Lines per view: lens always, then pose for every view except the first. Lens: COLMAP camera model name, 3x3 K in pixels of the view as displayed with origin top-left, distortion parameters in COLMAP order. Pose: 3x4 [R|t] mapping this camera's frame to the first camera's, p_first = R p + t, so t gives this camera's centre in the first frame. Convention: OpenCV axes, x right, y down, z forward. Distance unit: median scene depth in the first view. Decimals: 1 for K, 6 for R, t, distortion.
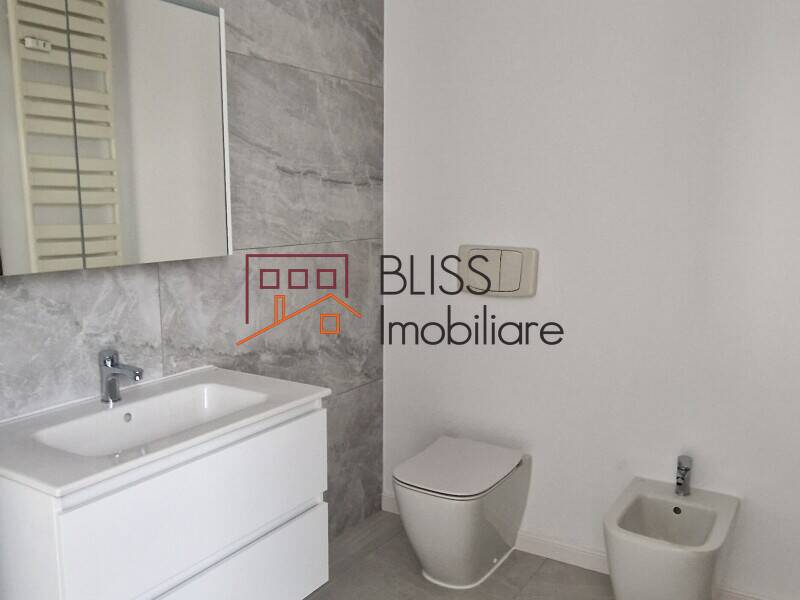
lens RADIAL K [[709.9, 0, 411.3], [0, 709.9, 314.4], [0, 0, 1]] dist [0.002695, -0.002312]
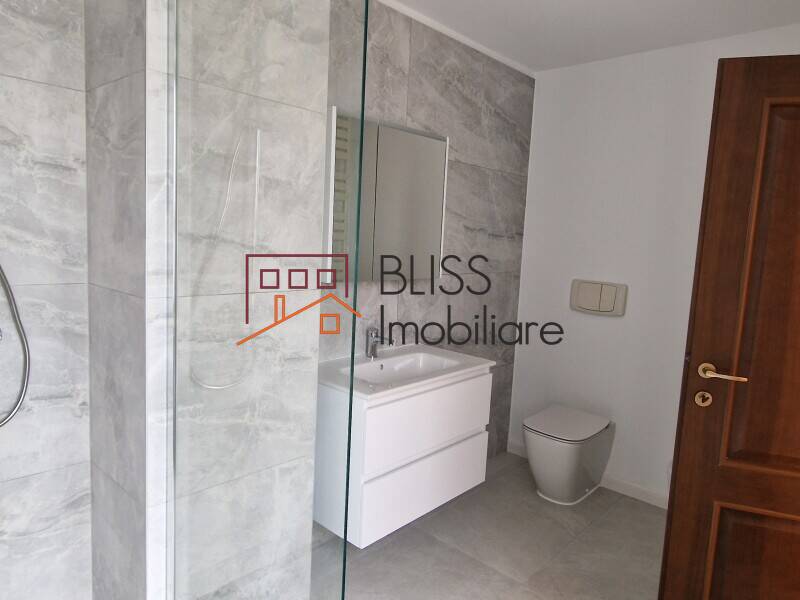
lens RADIAL K [[531.5, 0, 408.9], [0, 531.5, 290.0], [0, 0, 1]] dist [0.008173, 0.000908]
pose [[0.981706, 0.061647, -0.180148, -0.078165], [-0.073251, 0.995597, -0.058482, 0.020053], [0.175749, 0.070608, 0.981899, -0.209062]]
